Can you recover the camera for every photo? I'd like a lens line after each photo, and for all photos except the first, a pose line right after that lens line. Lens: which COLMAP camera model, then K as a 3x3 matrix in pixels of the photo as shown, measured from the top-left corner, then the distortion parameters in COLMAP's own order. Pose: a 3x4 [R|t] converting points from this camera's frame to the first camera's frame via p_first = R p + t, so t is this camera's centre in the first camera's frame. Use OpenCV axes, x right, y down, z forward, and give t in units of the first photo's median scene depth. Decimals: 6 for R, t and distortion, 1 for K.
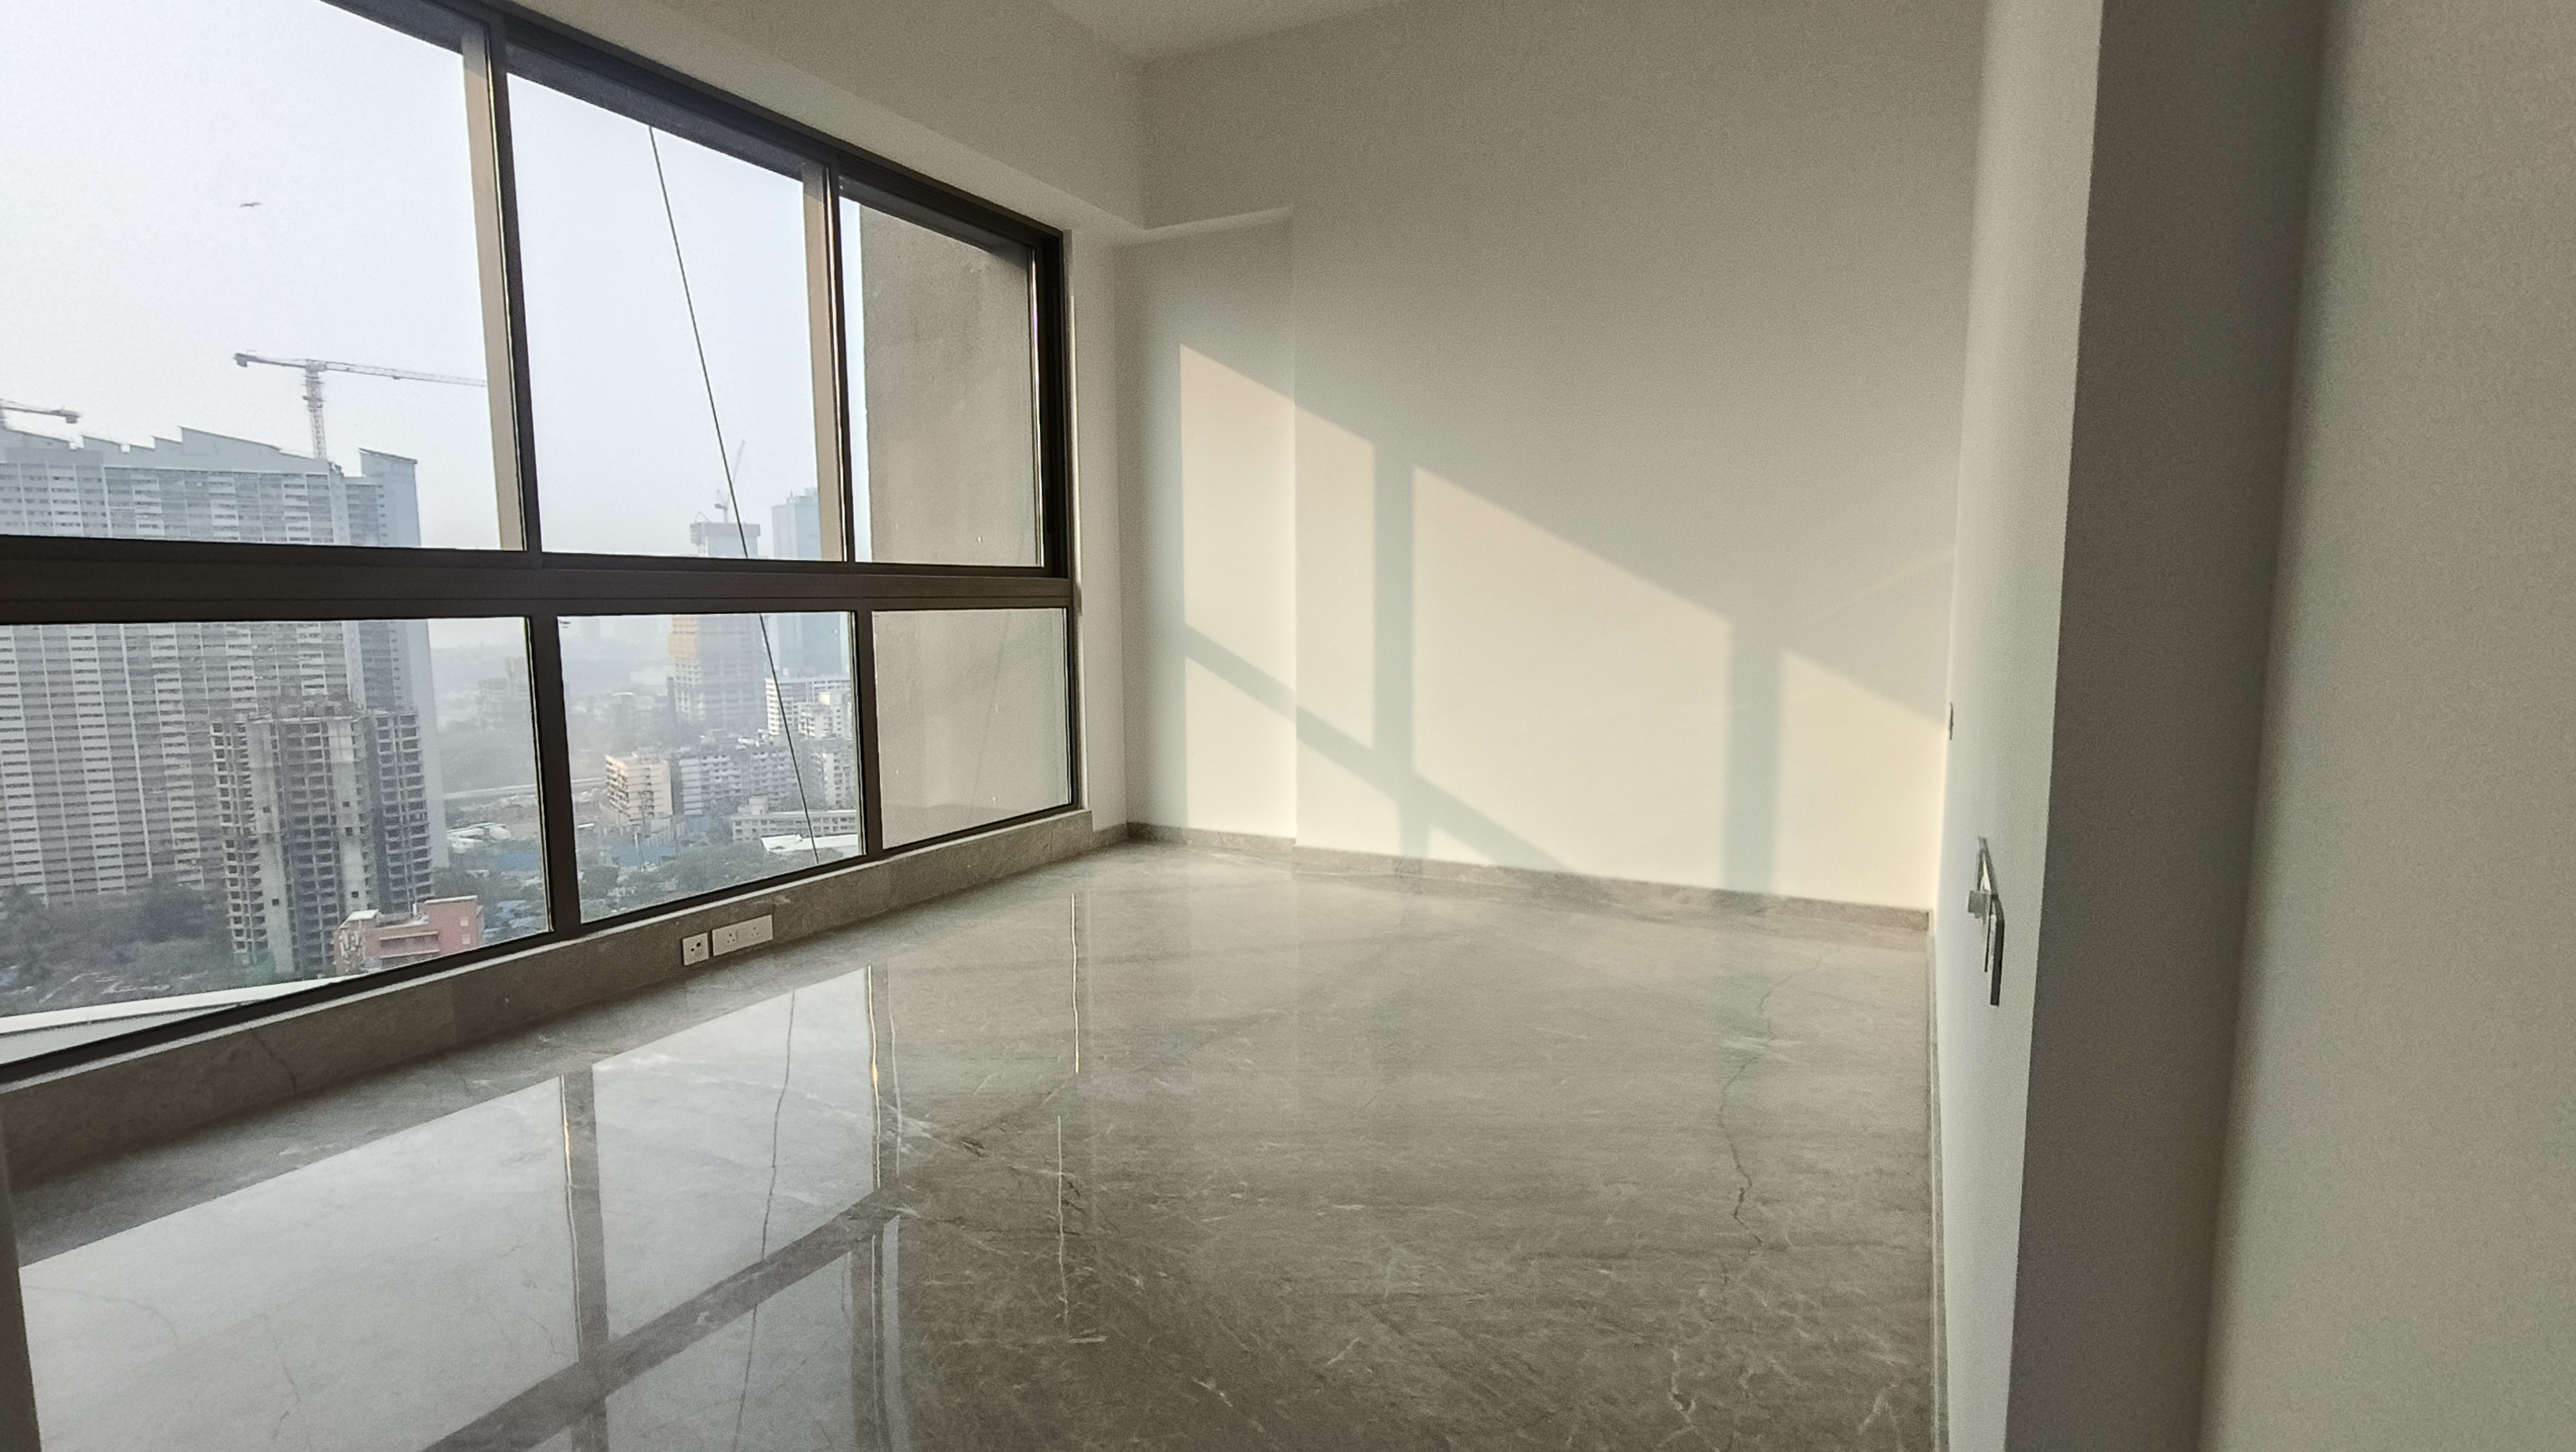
lens RADIAL K [[1203.8, 0, 1288.0], [0, 1203.8, 726.0], [0, 0, 1]] dist [0.000330, 0.000153]
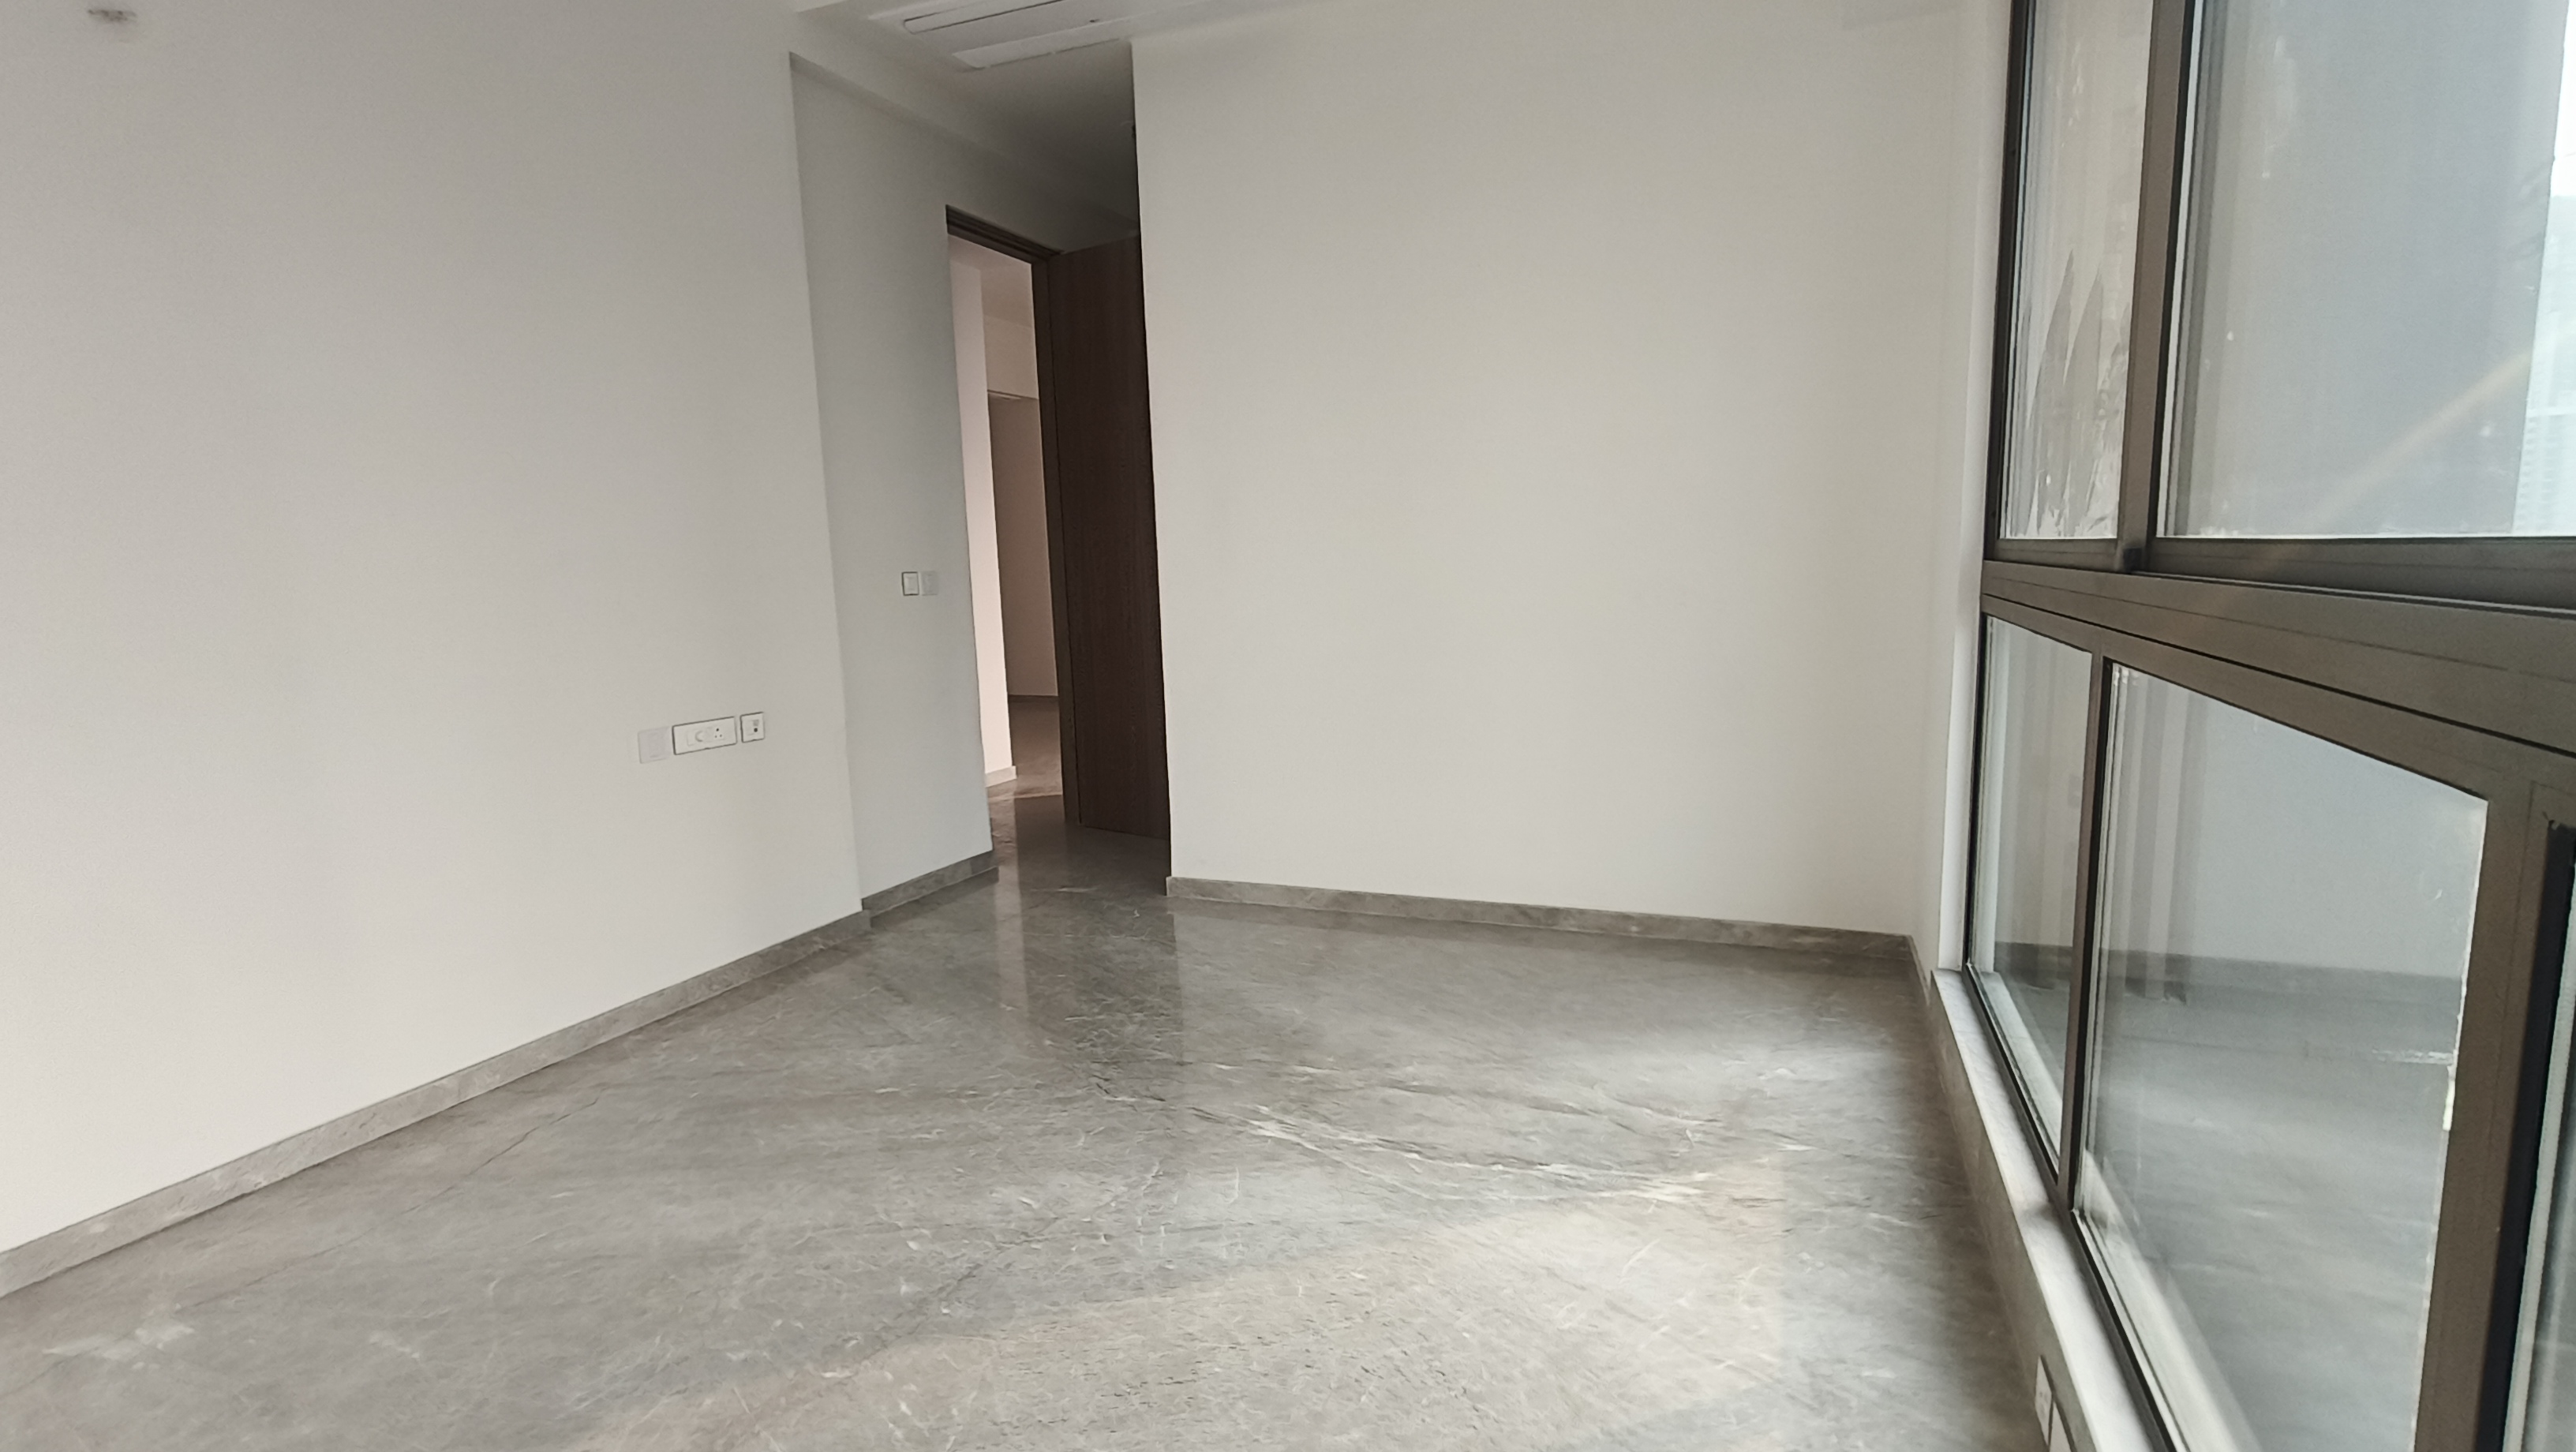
lens RADIAL K [[1203.8, 0, 1288.0], [0, 1203.8, 726.0], [0, 0, 1]] dist [0.000330, 0.000153]
pose [[-0.995005, 0.048169, -0.087430, -0.349885], [0.025128, 0.968528, 0.247632, -0.362135], [0.096607, 0.244198, -0.964901, 2.688706]]
